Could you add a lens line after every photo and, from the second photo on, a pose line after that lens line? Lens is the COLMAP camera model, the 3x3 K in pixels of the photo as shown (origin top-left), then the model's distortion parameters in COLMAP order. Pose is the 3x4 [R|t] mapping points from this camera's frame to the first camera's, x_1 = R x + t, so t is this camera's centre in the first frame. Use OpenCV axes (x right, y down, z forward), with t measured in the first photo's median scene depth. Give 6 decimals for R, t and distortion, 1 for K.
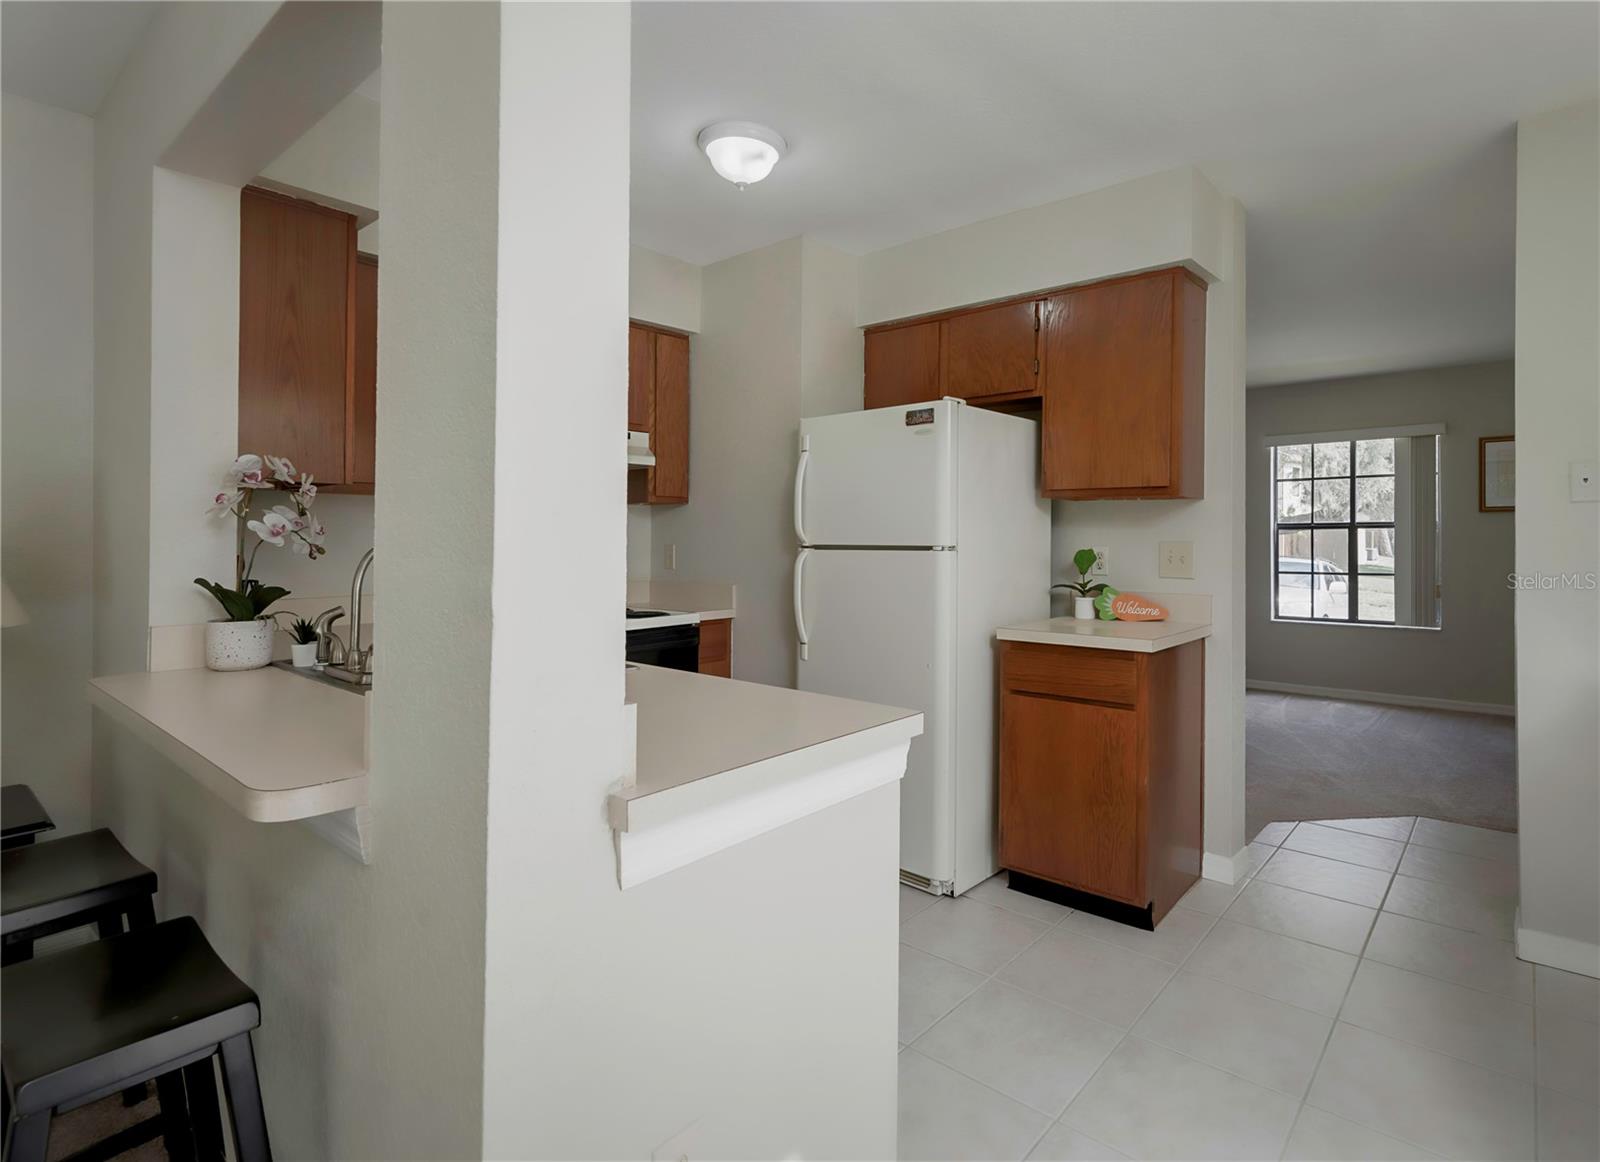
lens RADIAL K [[783.1, 0, 884.9], [0, 783.1, 537.9], [0, 0, 1]] dist [0.005555, 0.001114]
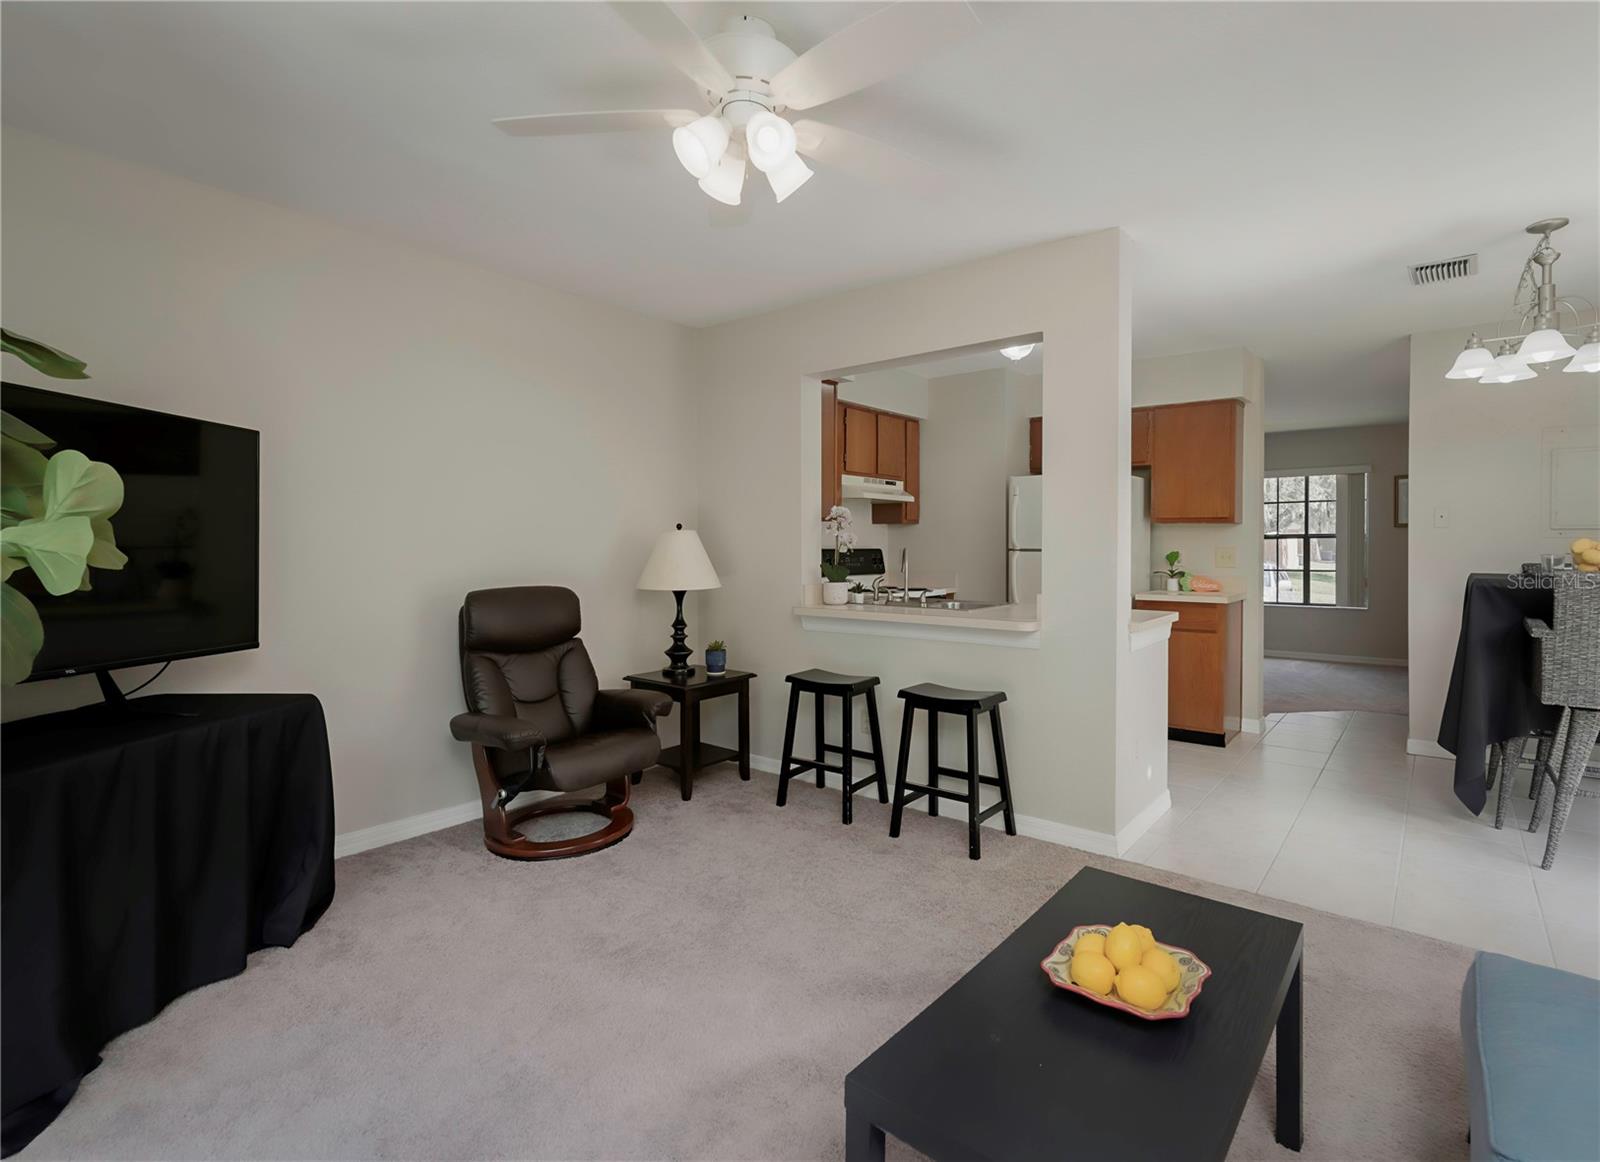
lens RADIAL K [[704.8, 0, 875.0], [0, 704.8, 551.3], [0, 0, 1]] dist [0.002555, 0.000394]
pose [[0.999931, 0.001447, 0.011633, -0.439490], [-0.001554, 0.999957, 0.009164, 0.001068], [-0.011619, -0.009182, 0.999890, -0.587795]]
